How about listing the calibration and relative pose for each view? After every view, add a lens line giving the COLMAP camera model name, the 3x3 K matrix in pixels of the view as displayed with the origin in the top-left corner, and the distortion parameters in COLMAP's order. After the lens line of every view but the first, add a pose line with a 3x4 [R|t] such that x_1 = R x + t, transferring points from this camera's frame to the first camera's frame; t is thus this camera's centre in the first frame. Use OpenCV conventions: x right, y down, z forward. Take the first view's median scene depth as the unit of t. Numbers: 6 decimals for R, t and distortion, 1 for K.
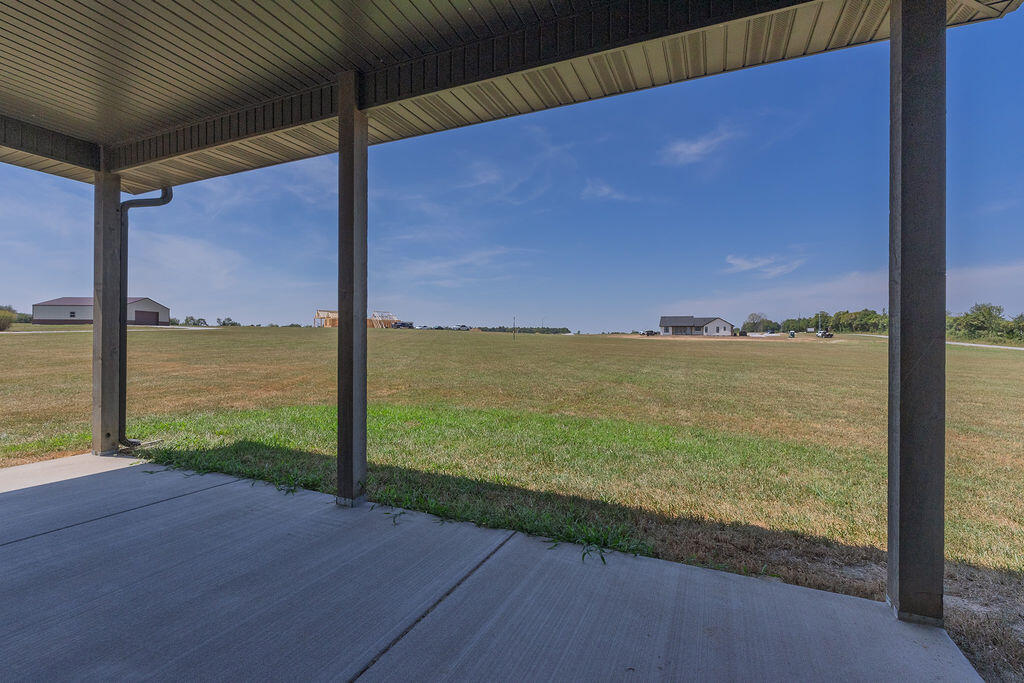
lens RADIAL K [[456.7, 0, 510.5], [0, 456.7, 336.2], [0, 0, 1]] dist [-0.001297, -0.000501]
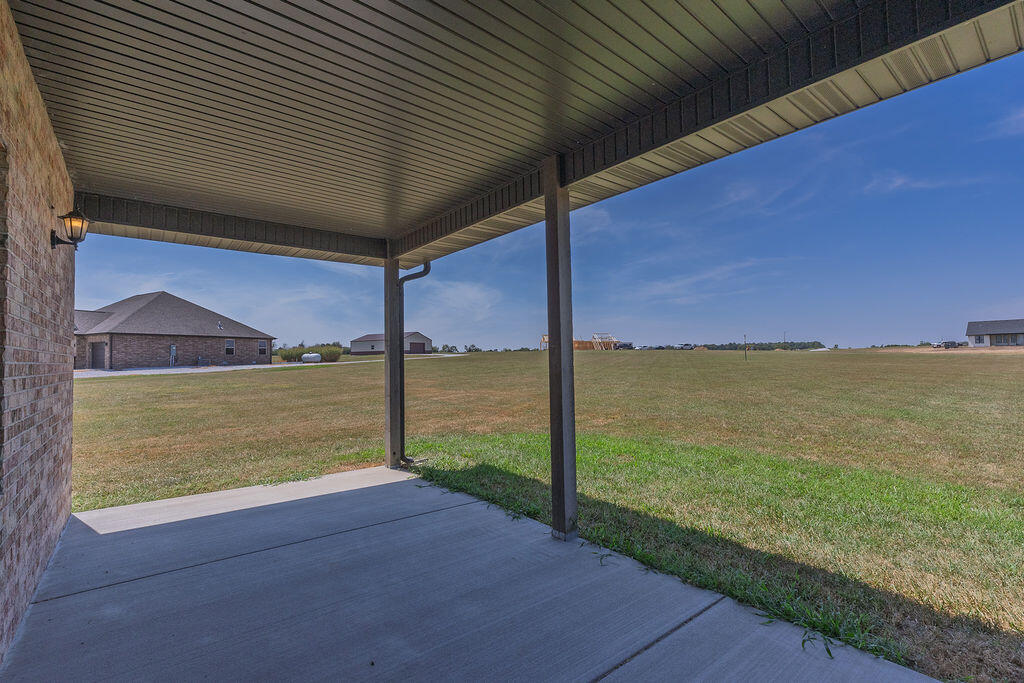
lens RADIAL K [[456.7, 0, 510.9], [0, 456.7, 342.3], [0, 0, 1]] dist [-0.001297, -0.000501]
pose [[0.890498, -0.037138, -0.453469, 0.041776], [0.023449, 0.999085, -0.035775, -0.051788], [0.454382, 0.021224, 0.890554, -0.044432]]
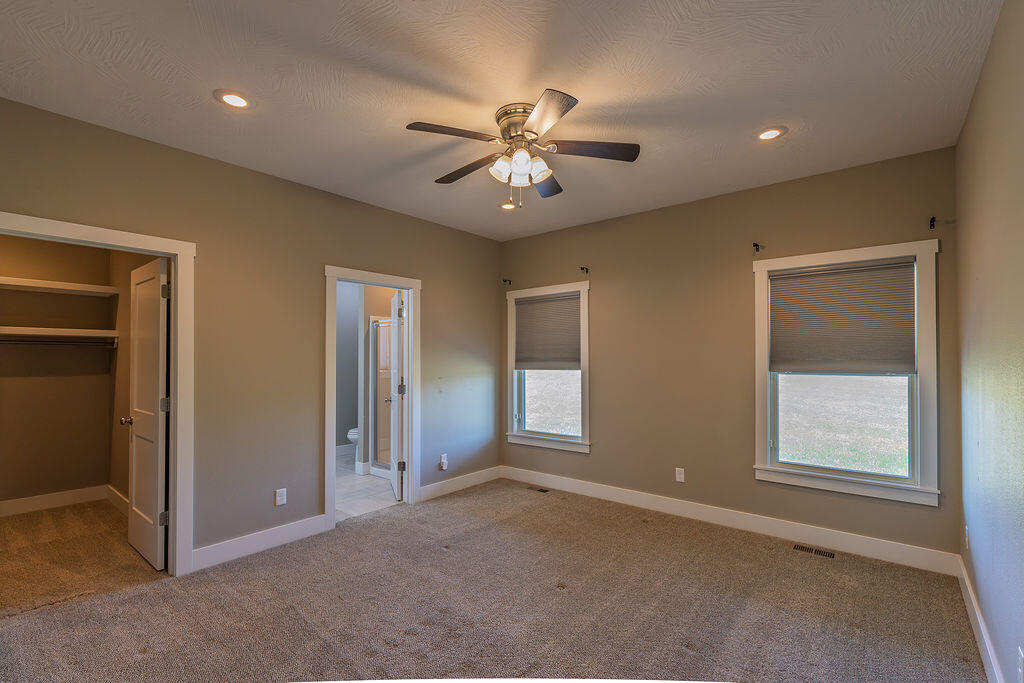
lens RADIAL K [[456.7, 0, 522.8], [0, 456.7, 359.9], [0, 0, 1]] dist [-0.001297, -0.000501]
pose [[0.964984, -0.006688, -0.262222, -0.325211], [0.007405, 0.999971, 0.001748, -0.121599], [0.262203, -0.003628, 0.965006, -0.991817]]
